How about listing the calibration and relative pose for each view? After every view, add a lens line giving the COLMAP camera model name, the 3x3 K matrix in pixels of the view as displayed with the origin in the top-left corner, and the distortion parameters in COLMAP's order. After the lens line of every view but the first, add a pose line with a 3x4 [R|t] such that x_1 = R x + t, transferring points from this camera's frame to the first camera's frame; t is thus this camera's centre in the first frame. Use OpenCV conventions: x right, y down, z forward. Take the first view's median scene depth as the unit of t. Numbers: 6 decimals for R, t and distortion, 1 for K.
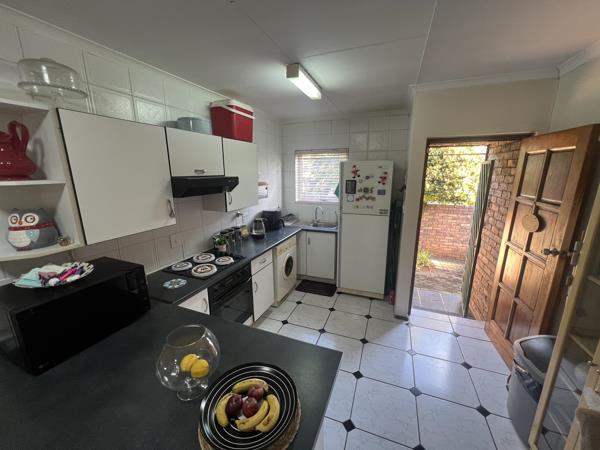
lens RADIAL K [[237.8, 0, 300.0], [0, 237.8, 225.0], [0, 0, 1]] dist [-0.000250, 0.000064]
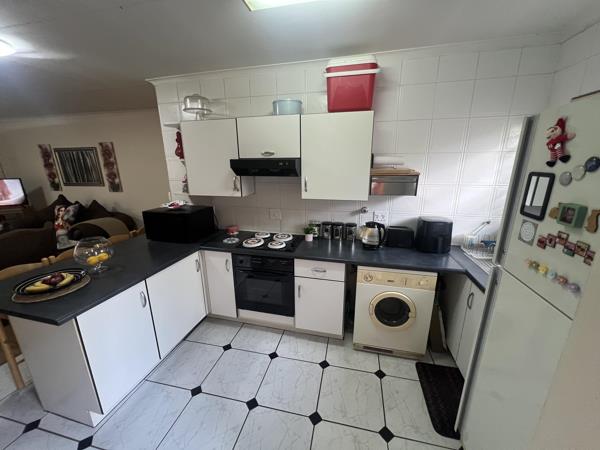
lens RADIAL K [[237.8, 0, 300.0], [0, 237.8, 225.0], [0, 0, 1]] dist [-0.000250, 0.000064]
pose [[0.151183, 0.257853, -0.954283, 0.530988], [-0.213299, 0.951146, 0.223213, -0.146322], [0.965219, 0.169801, 0.198797, 0.749798]]
